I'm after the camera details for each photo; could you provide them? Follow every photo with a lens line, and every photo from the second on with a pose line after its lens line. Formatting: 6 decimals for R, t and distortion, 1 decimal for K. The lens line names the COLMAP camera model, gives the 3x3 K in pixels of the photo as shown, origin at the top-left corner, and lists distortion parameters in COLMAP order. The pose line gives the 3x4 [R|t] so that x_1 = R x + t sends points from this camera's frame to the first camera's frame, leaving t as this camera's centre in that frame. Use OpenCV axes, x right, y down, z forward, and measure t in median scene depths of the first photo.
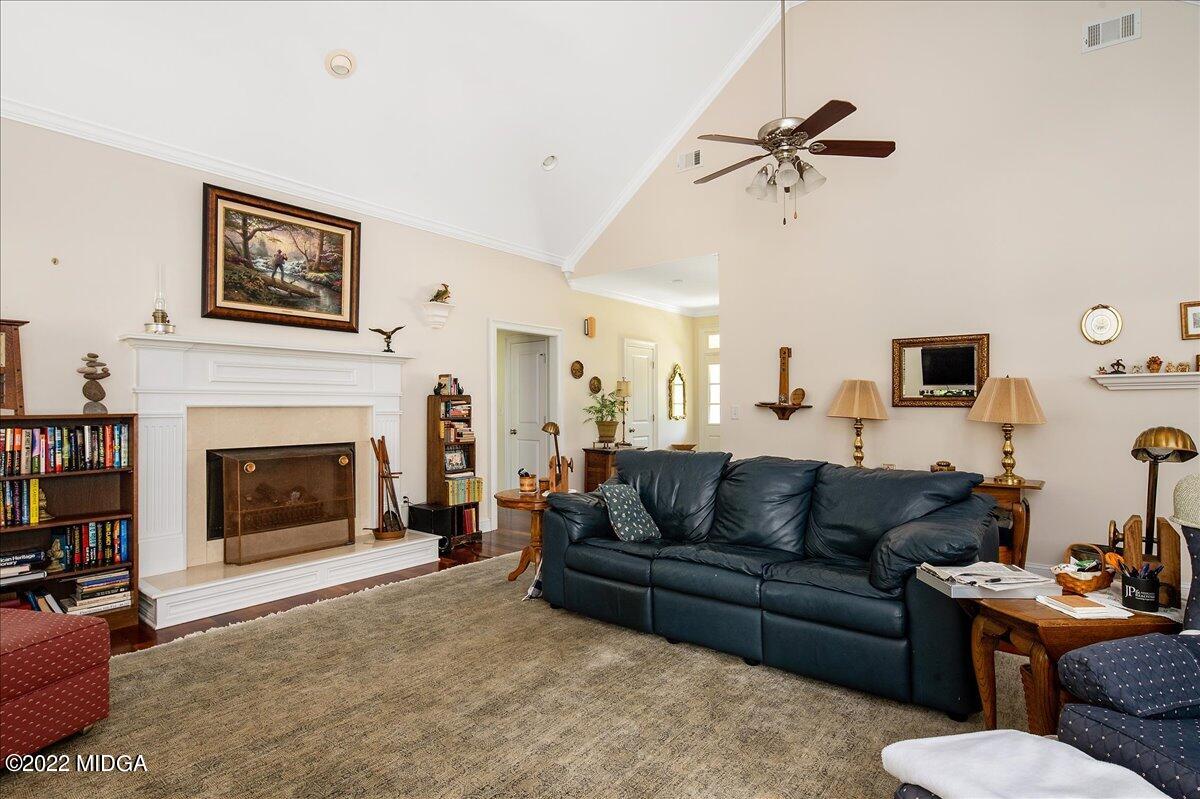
lens RADIAL K [[588.8, 0, 594.3], [0, 588.8, 400.4], [0, 0, 1]] dist [-0.003318, 0.000629]
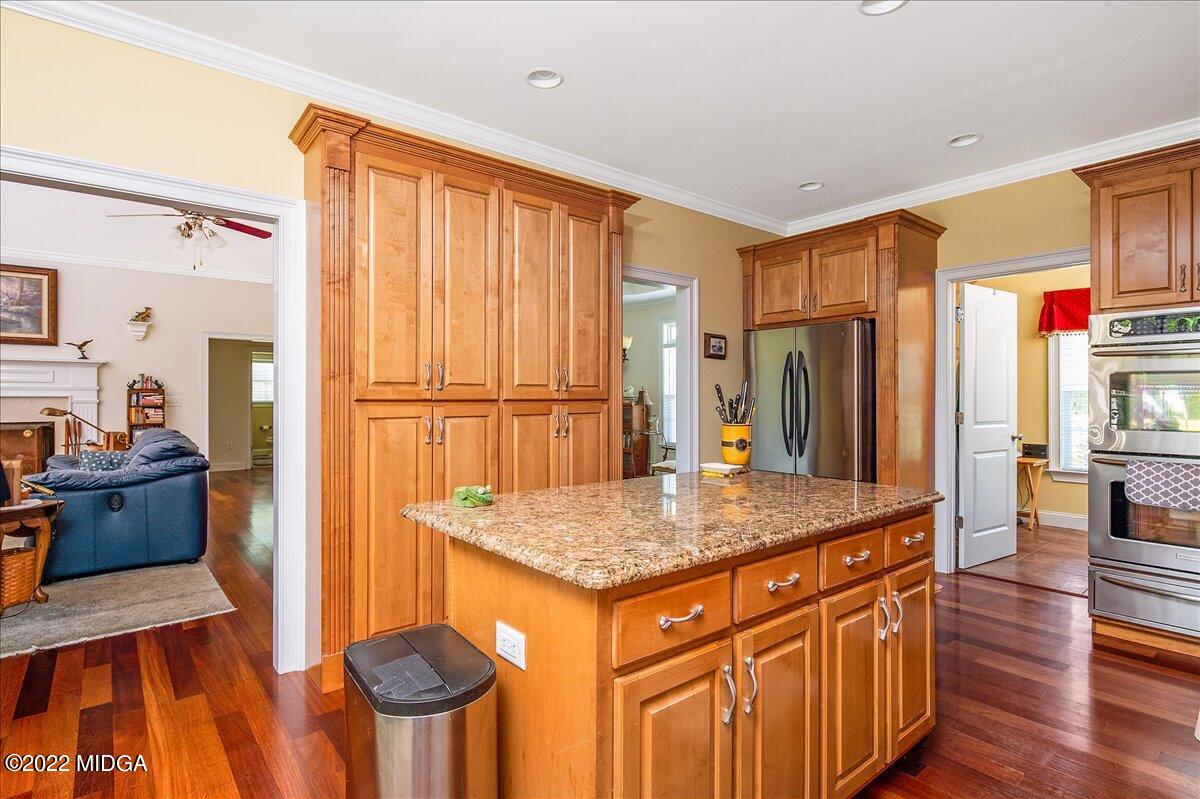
lens RADIAL K [[588.8, 0, 573.3], [0, 588.8, 395.4], [0, 0, 1]] dist [-0.003318, 0.000629]
pose [[0.973961, -0.001849, -0.226708, 1.284908], [0.002864, 0.999987, 0.004147, 0.004495], [0.226698, -0.004688, 0.973954, -0.128432]]
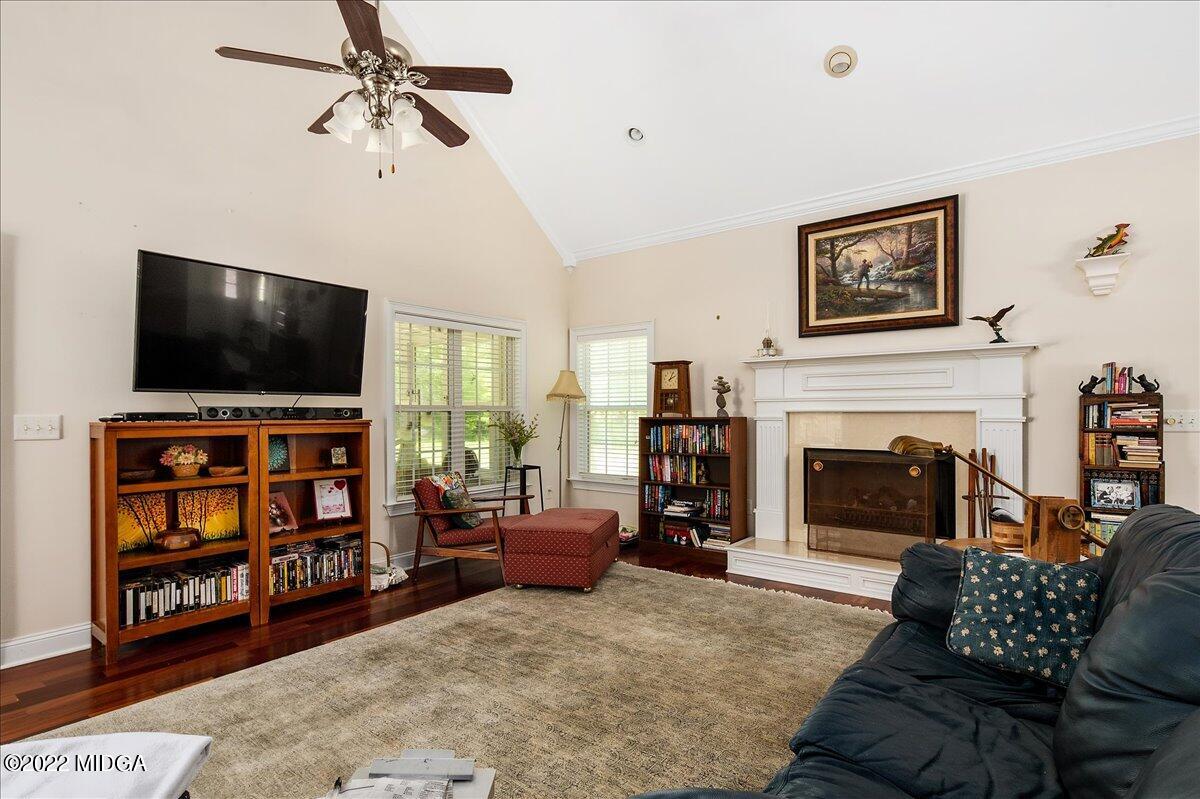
lens RADIAL K [[588.8, 0, 614.2], [0, 588.8, 414.5], [0, 0, 1]] dist [-0.003318, 0.000629]
pose [[0.030888, 0.004157, -0.999514, 0.482361], [0.010902, 0.999930, 0.004495, 0.005720], [0.999463, -0.011035, 0.030841, 0.528139]]
